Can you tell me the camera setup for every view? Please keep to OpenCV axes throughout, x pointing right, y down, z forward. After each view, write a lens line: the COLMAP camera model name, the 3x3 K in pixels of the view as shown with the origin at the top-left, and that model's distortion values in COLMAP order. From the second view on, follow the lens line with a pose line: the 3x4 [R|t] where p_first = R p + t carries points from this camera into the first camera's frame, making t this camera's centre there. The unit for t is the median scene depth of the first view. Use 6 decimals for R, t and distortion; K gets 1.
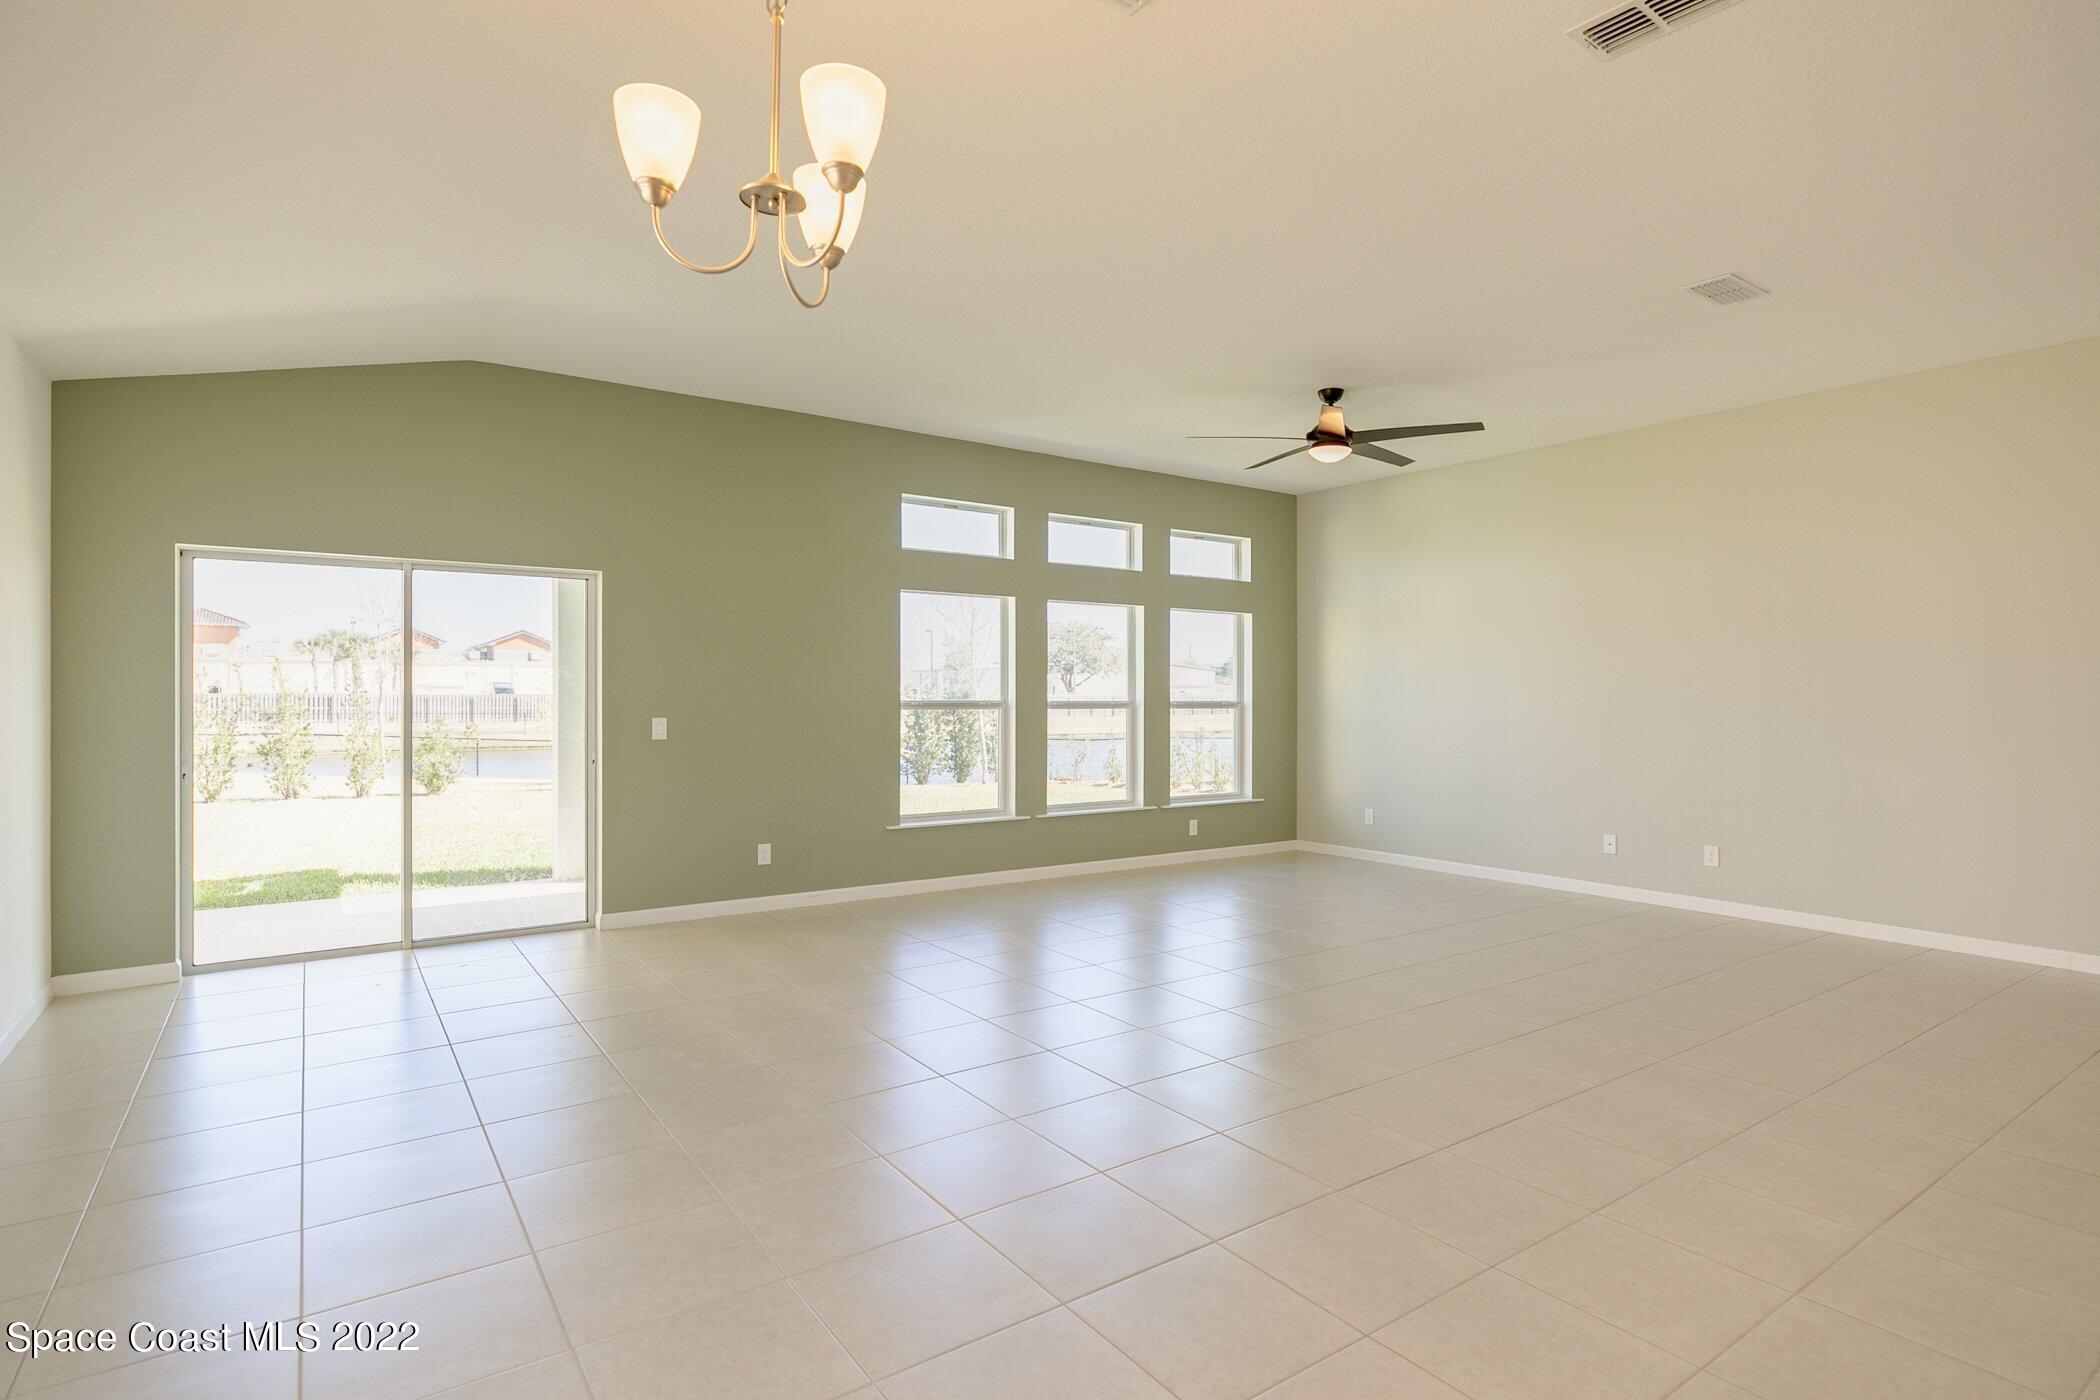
lens RADIAL K [[1054.7, 0, 1057.3], [0, 1054.7, 691.5], [0, 0, 1]] dist [-0.000301, 0.000741]
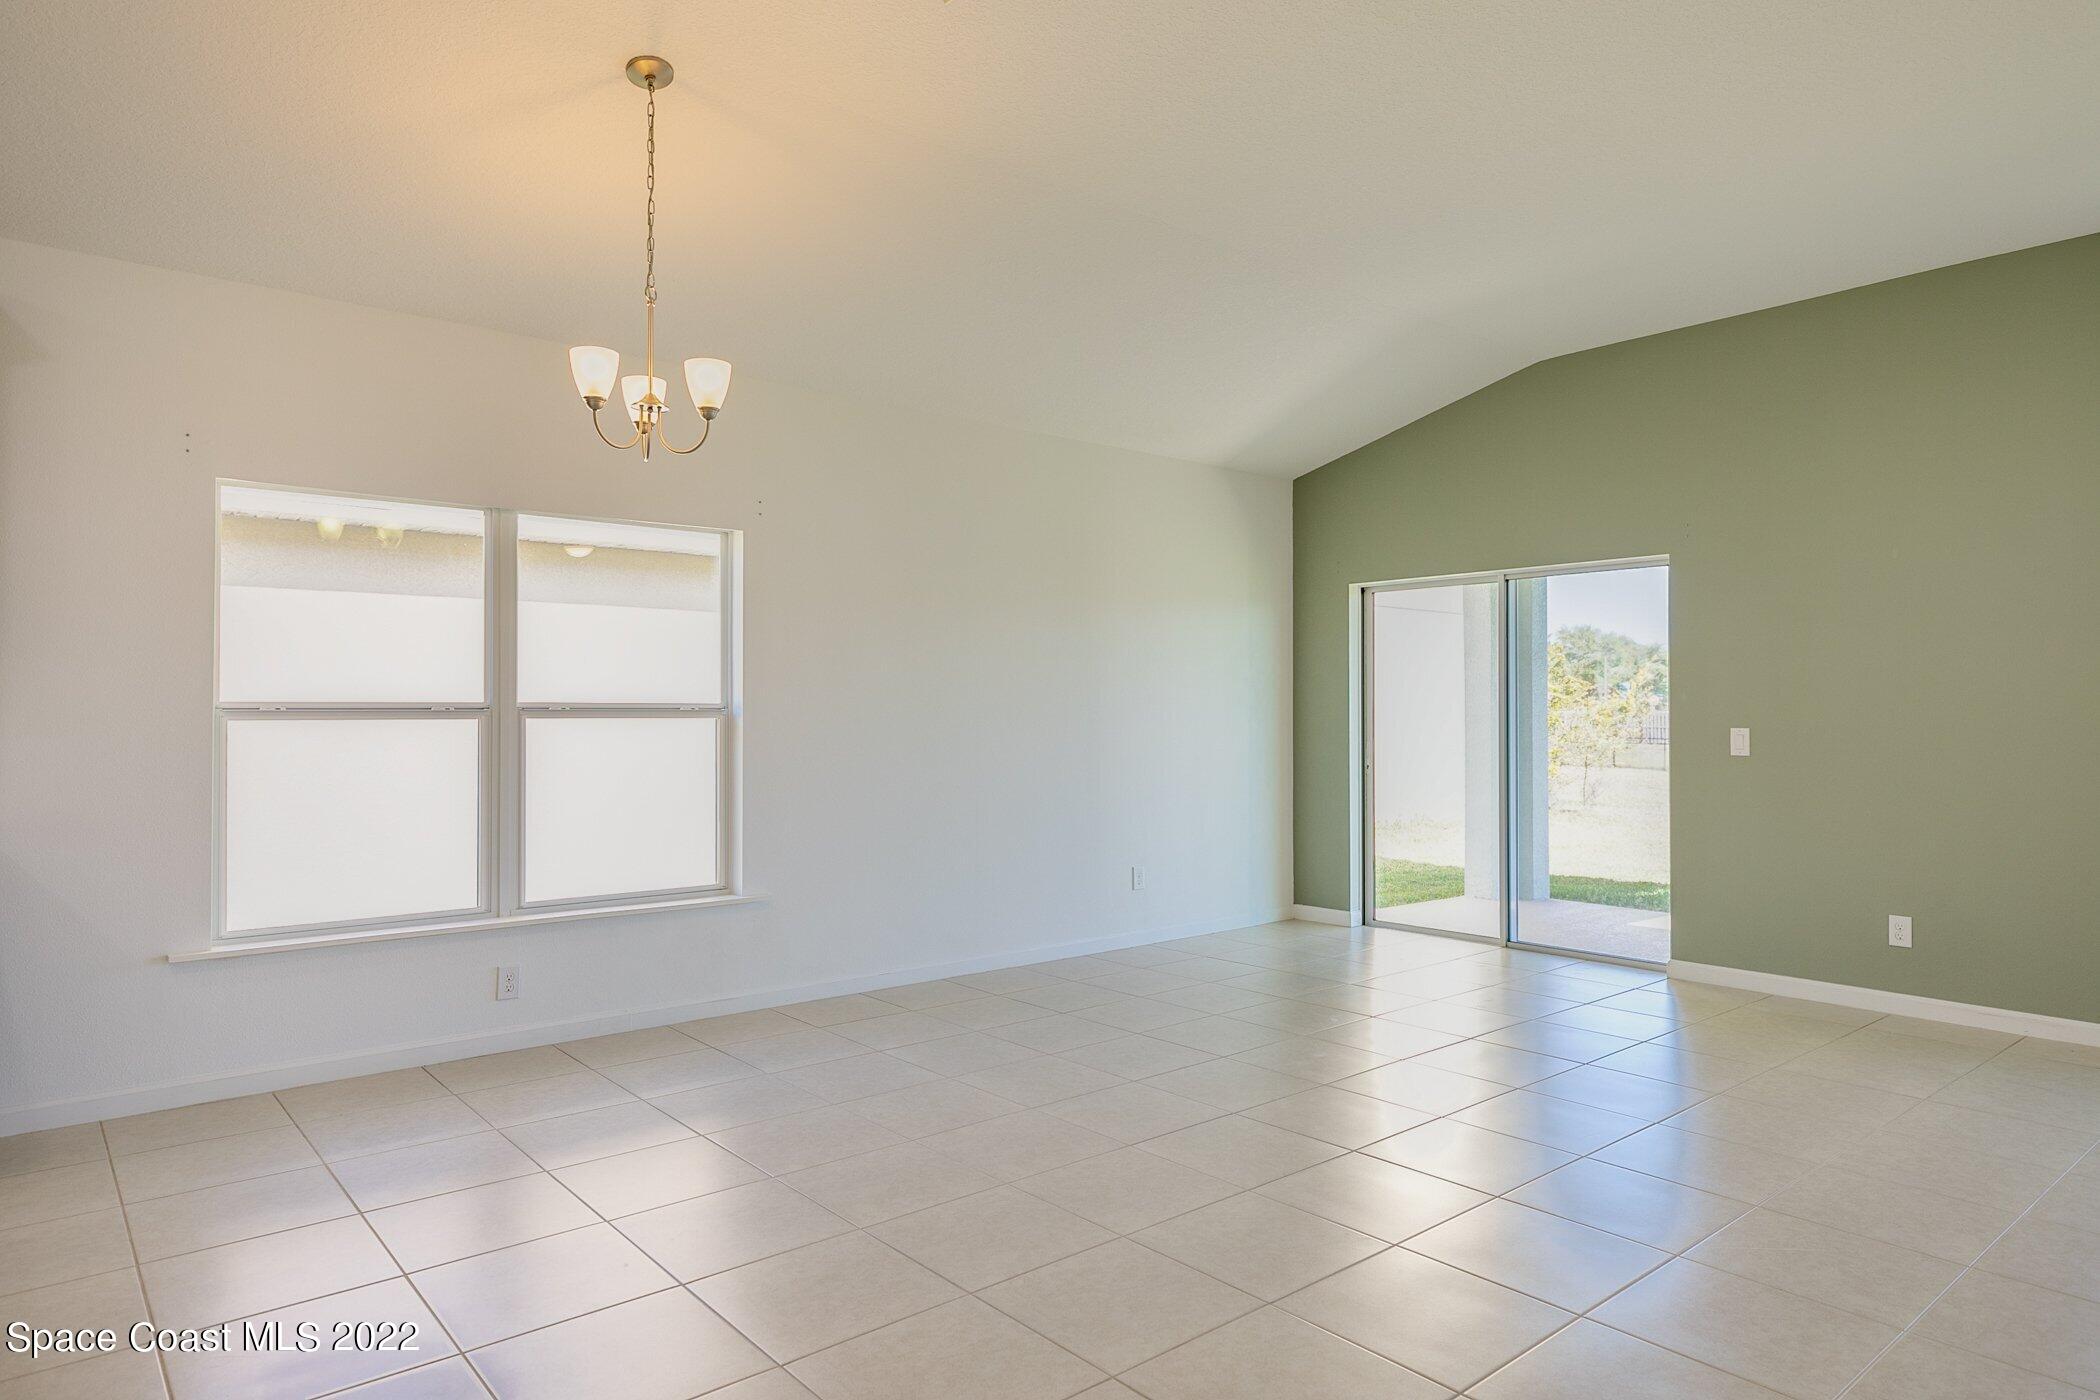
lens RADIAL K [[1246.3, 0, 1059.9], [0, 1246.3, 695.0], [0, 0, 1]] dist [0.004305, 0.004489]
pose [[0.089187, -0.015608, -0.995893, 0.405367], [0.002988, 0.999877, -0.015403, 0.010316], [0.996010, -0.001602, 0.089222, 0.323823]]
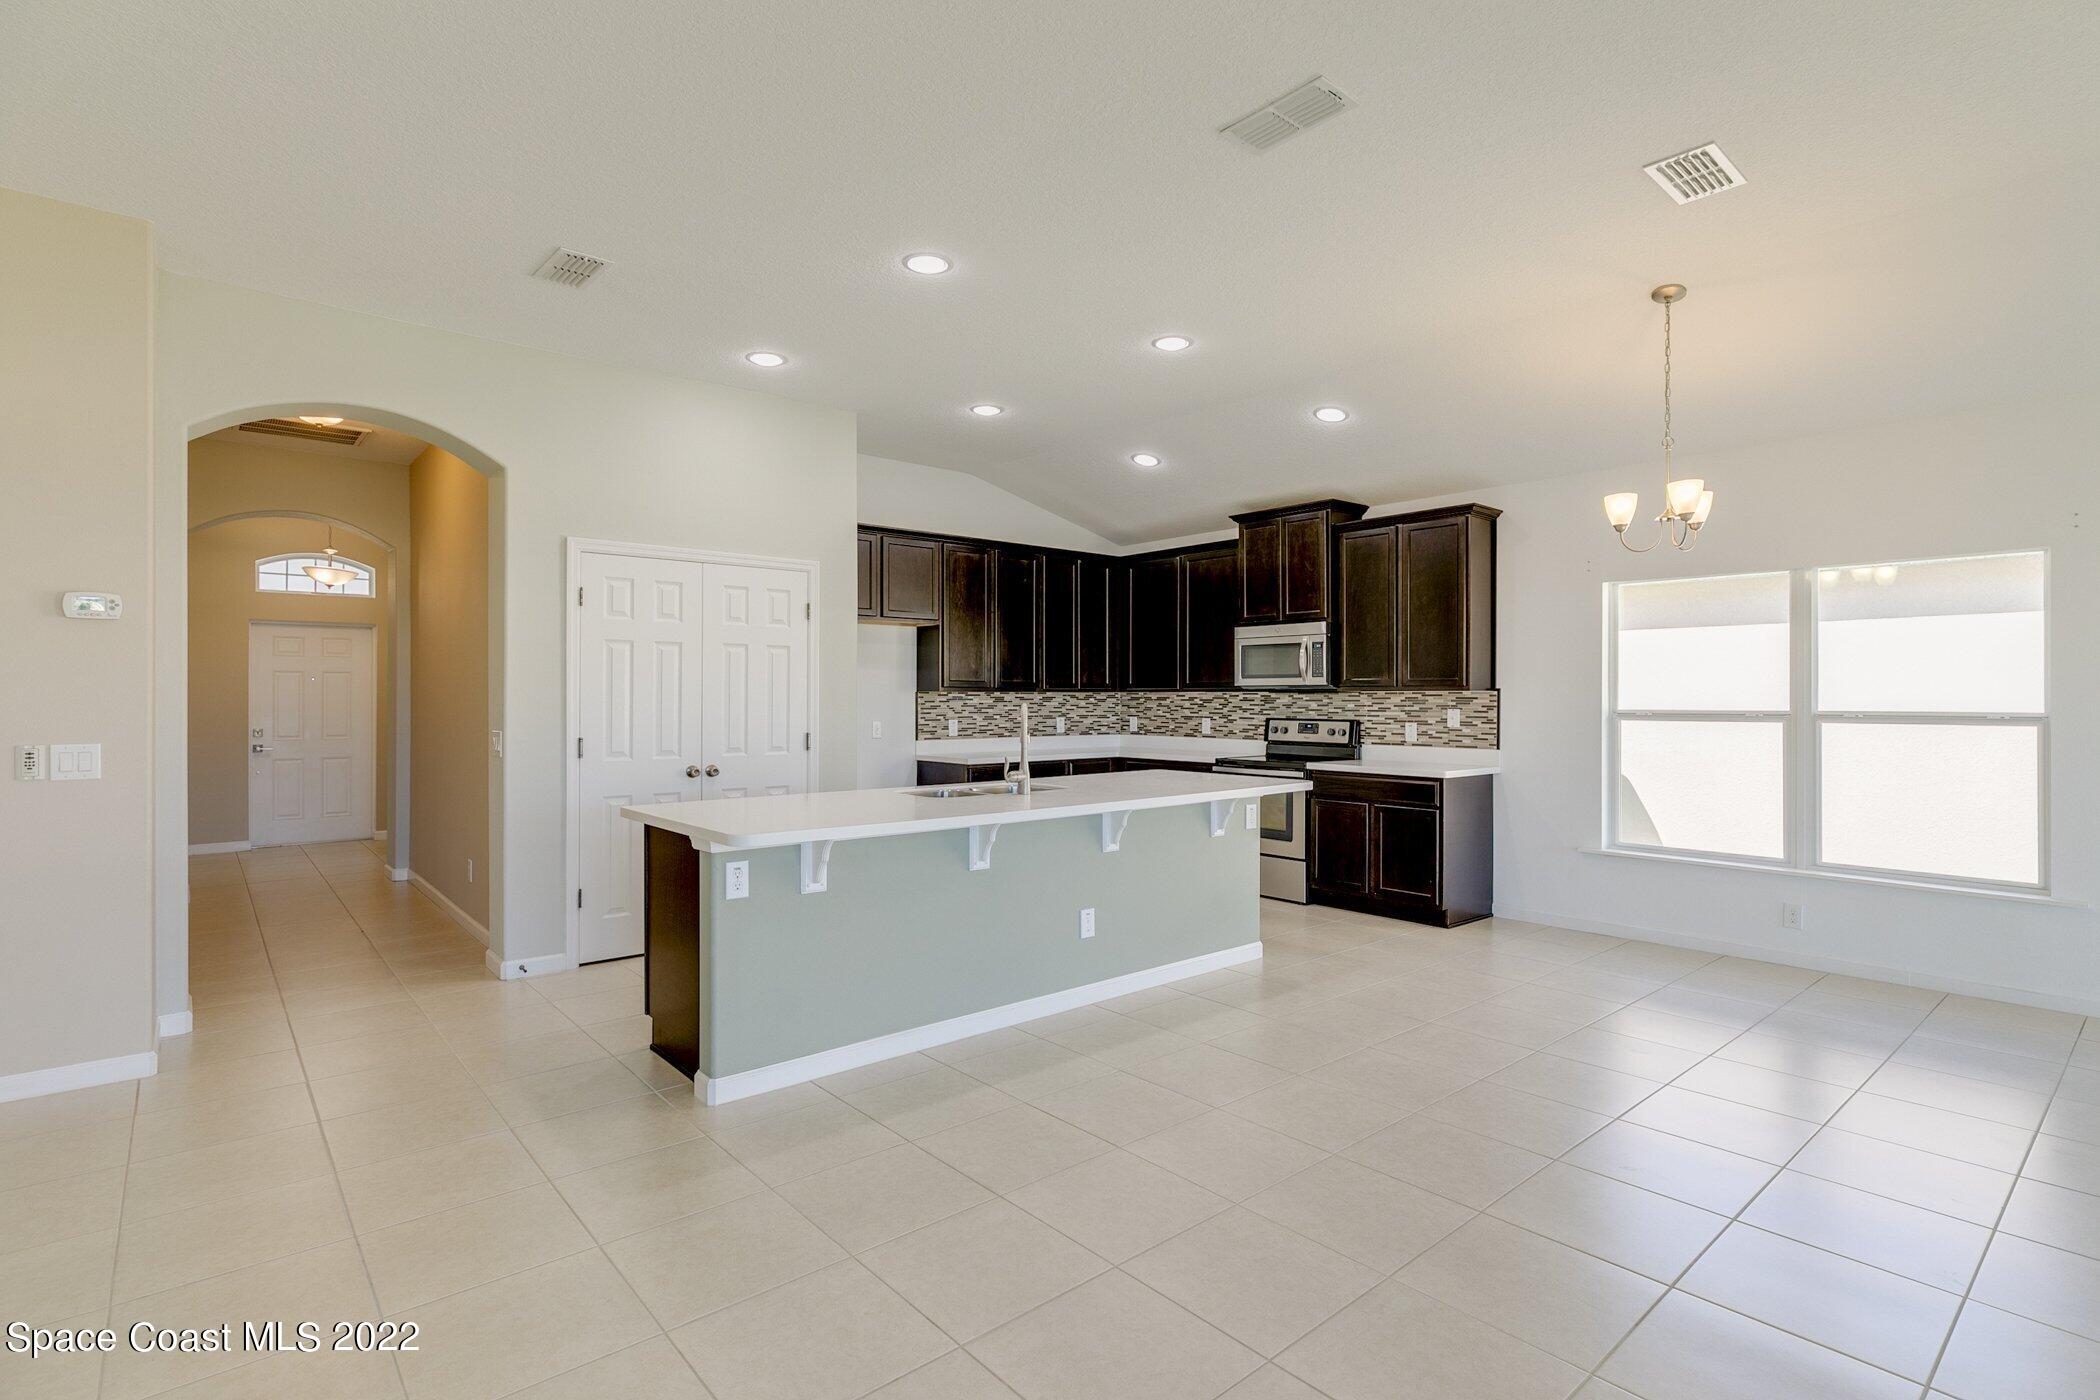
lens RADIAL K [[1012.5, 0, 1055.3], [0, 1012.5, 697.5], [0, 0, 1]] dist [-0.001894, 0.000499]
pose [[-0.995546, -0.003573, -0.094213, 0.325951], [-0.003281, 0.999989, -0.003255, -0.001241], [0.094224, -0.002931, -0.995547, 0.731379]]
